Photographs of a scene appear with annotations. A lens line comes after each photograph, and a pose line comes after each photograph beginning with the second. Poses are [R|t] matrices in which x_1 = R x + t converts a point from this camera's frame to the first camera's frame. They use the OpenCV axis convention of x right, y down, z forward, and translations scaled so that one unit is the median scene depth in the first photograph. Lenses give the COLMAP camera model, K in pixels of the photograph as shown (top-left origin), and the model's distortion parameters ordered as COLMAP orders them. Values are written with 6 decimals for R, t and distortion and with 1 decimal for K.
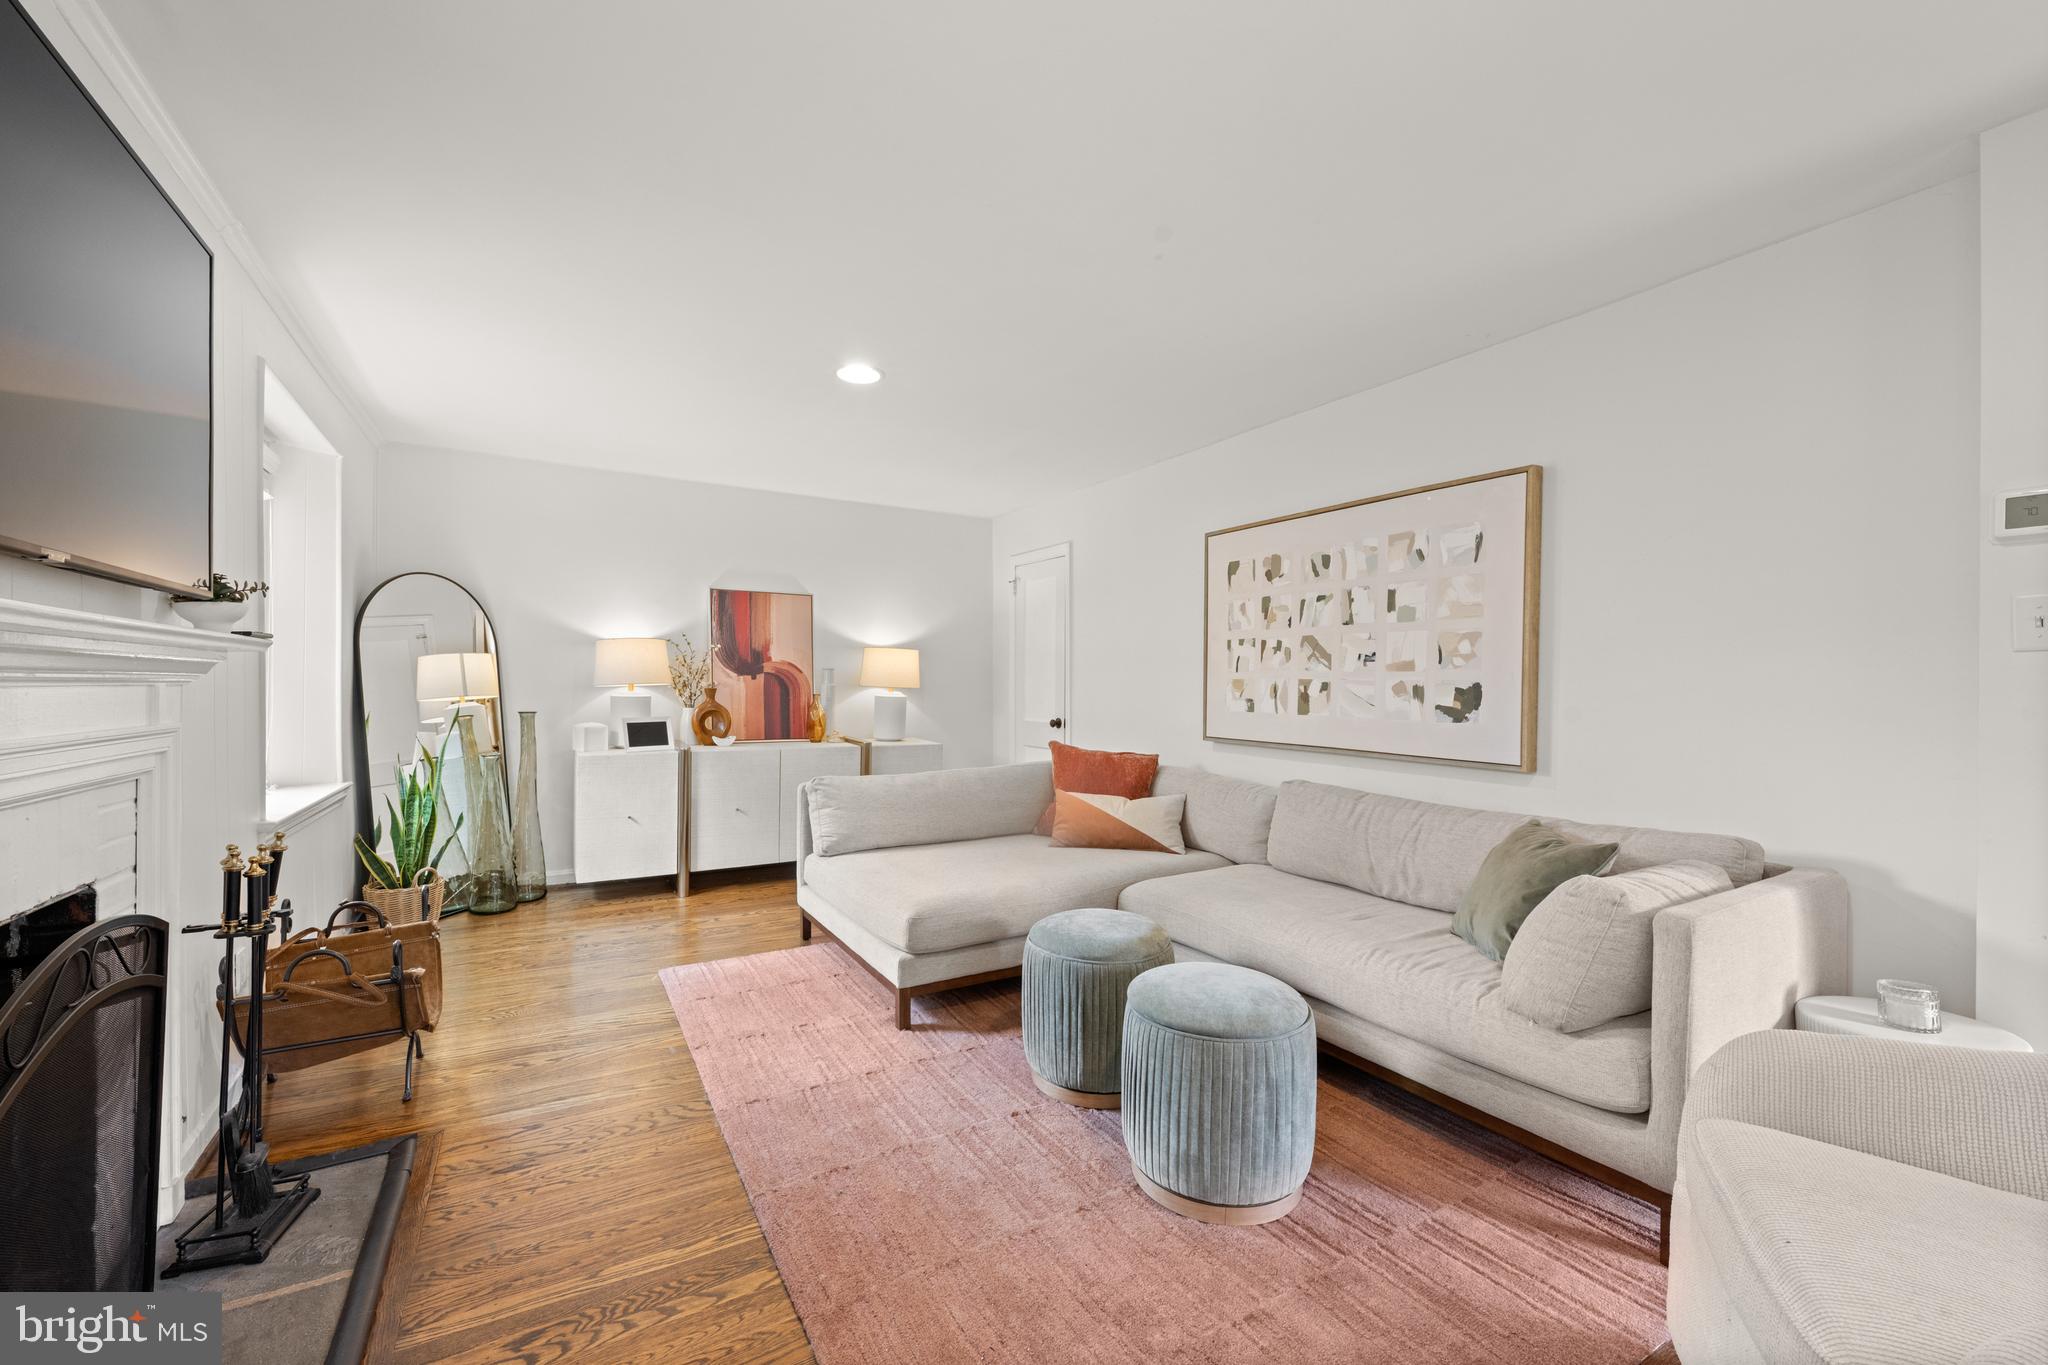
lens RADIAL K [[814.0, 0, 1023.9], [0, 814.0, 683.9], [0, 0, 1]] dist [-0.000841, -0.000023]
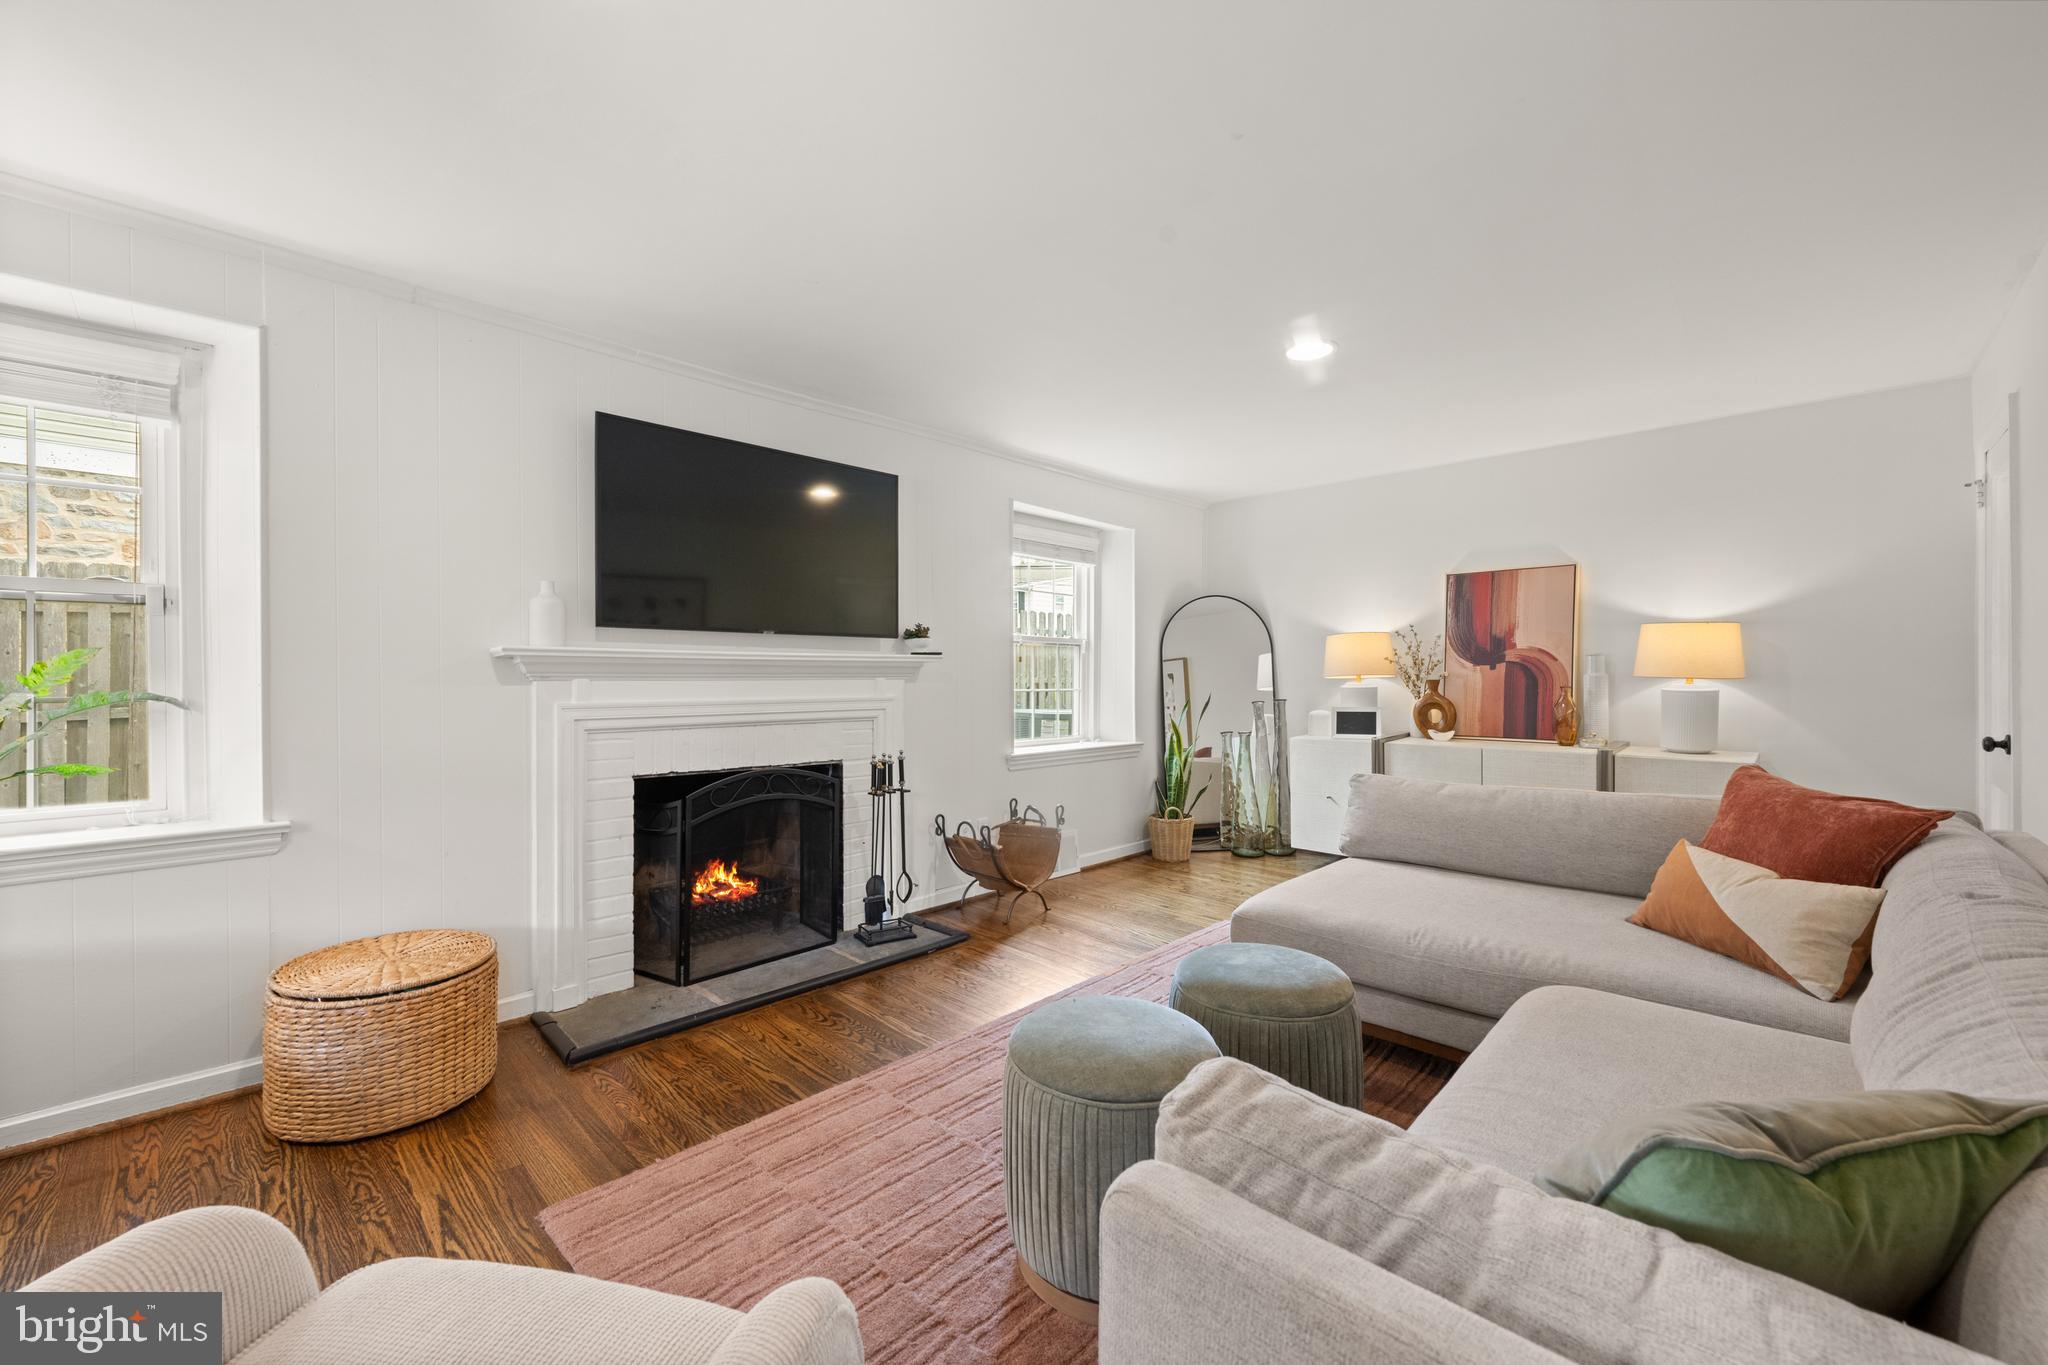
lens RADIAL K [[812.0, 0, 1020.8], [0, 812.0, 676.5], [0, 0, 1]] dist [-0.000185, -0.000078]
pose [[0.262305, -0.008743, -0.964946, 0.396344], [0.006360, 0.999953, -0.007331, 0.005470], [0.964964, -0.004214, 0.262348, 0.267300]]
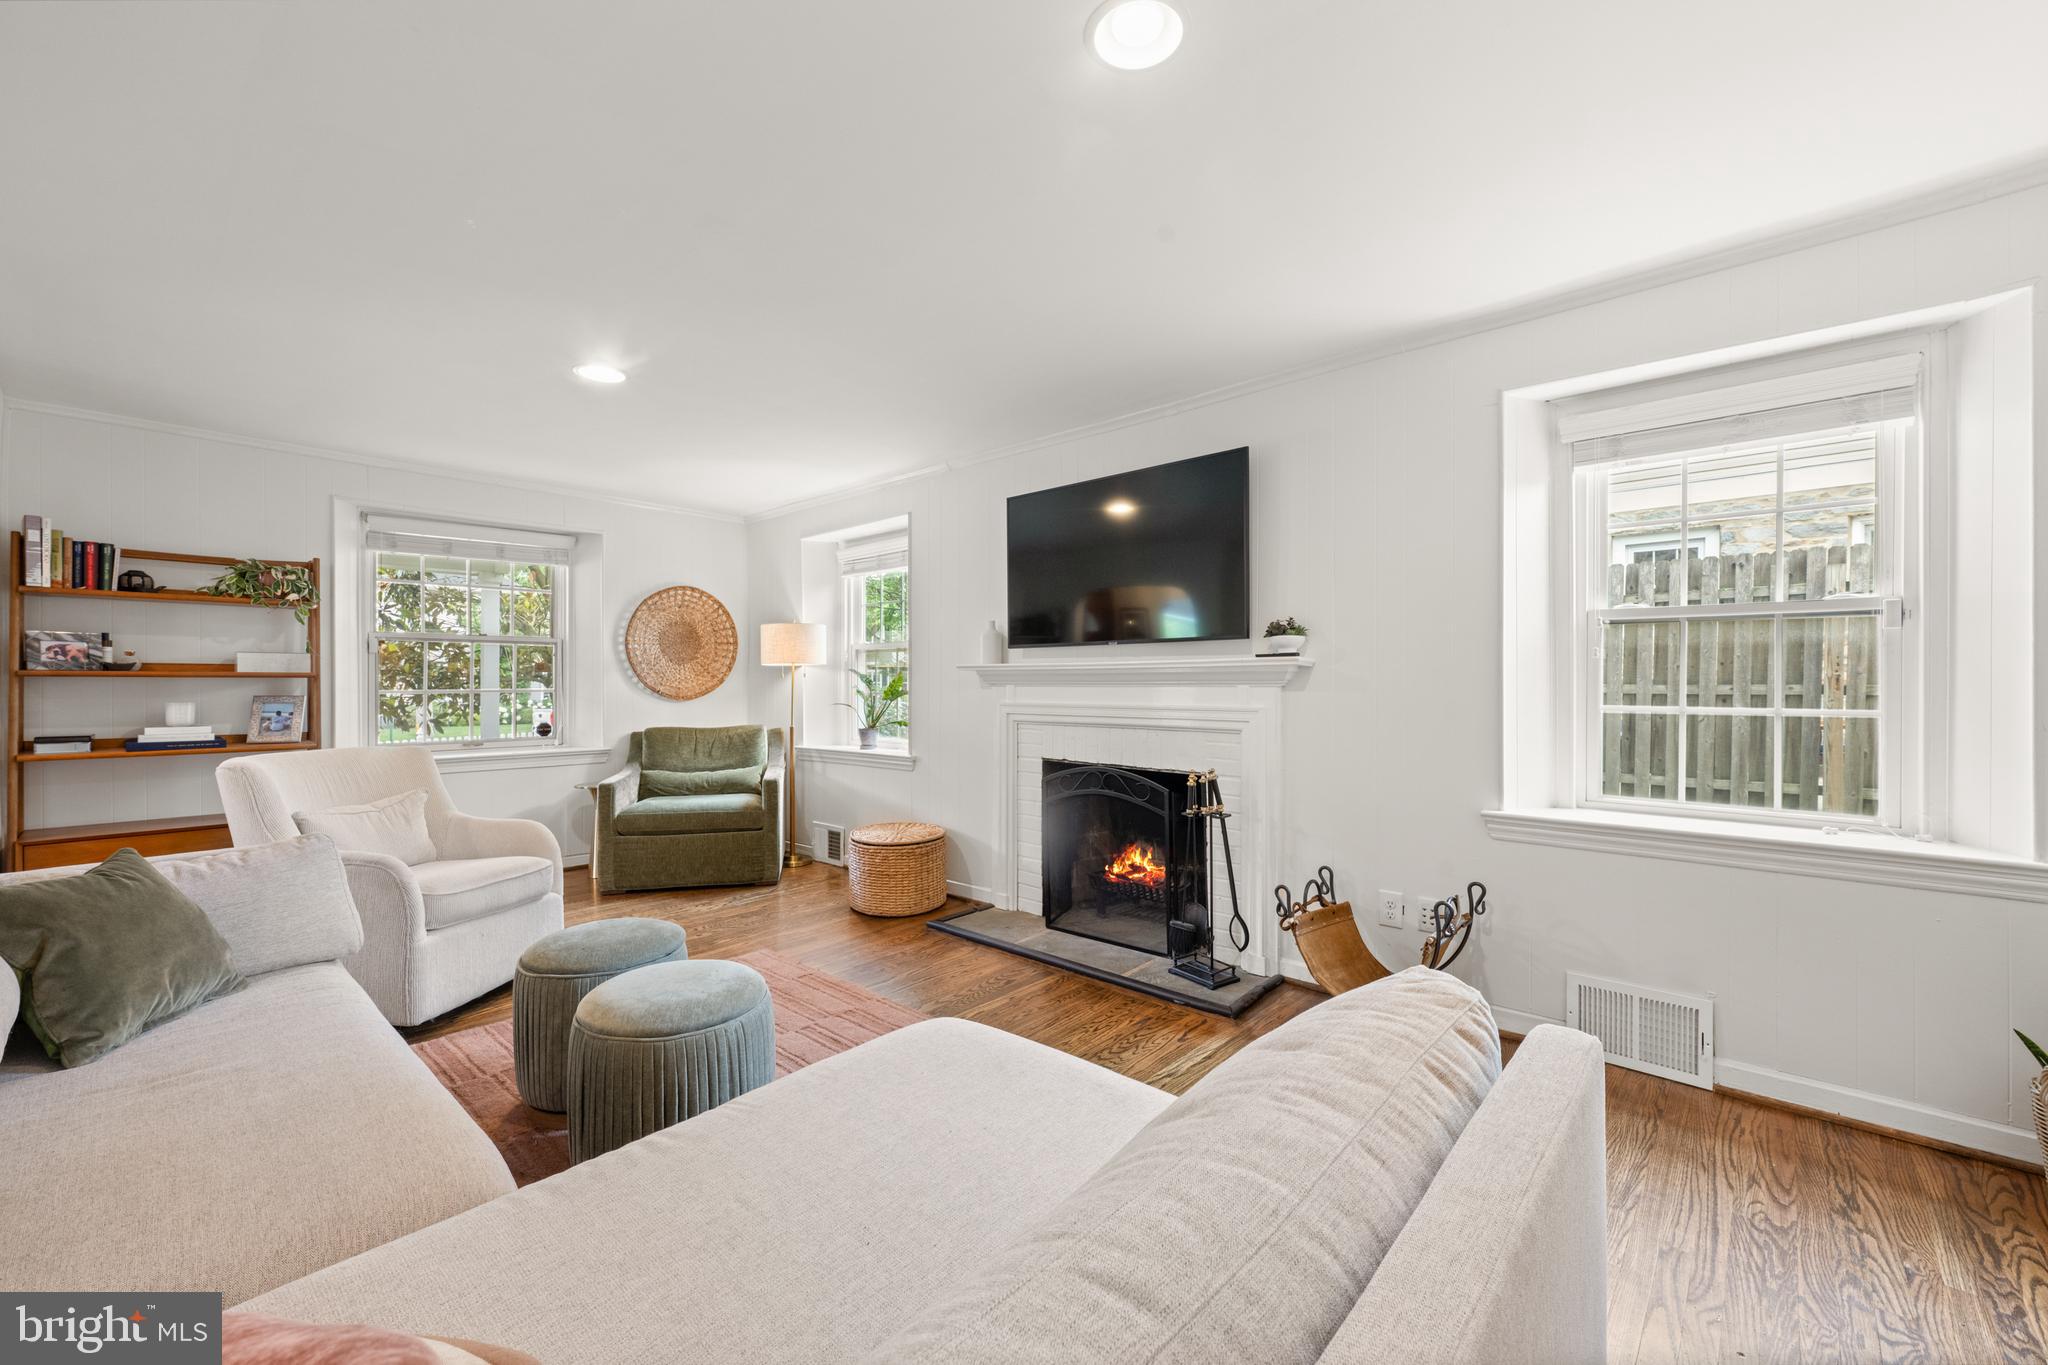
lens RADIAL K [[812.0, 0, 1020.8], [0, 812.0, 676.5], [0, 0, 1]] dist [-0.000185, -0.000078]
pose [[-0.954972, -0.006235, -0.296632, 0.003117], [-0.003434, 0.999944, -0.009962, 0.000562], [0.296677, -0.008495, -0.954940, 0.902648]]
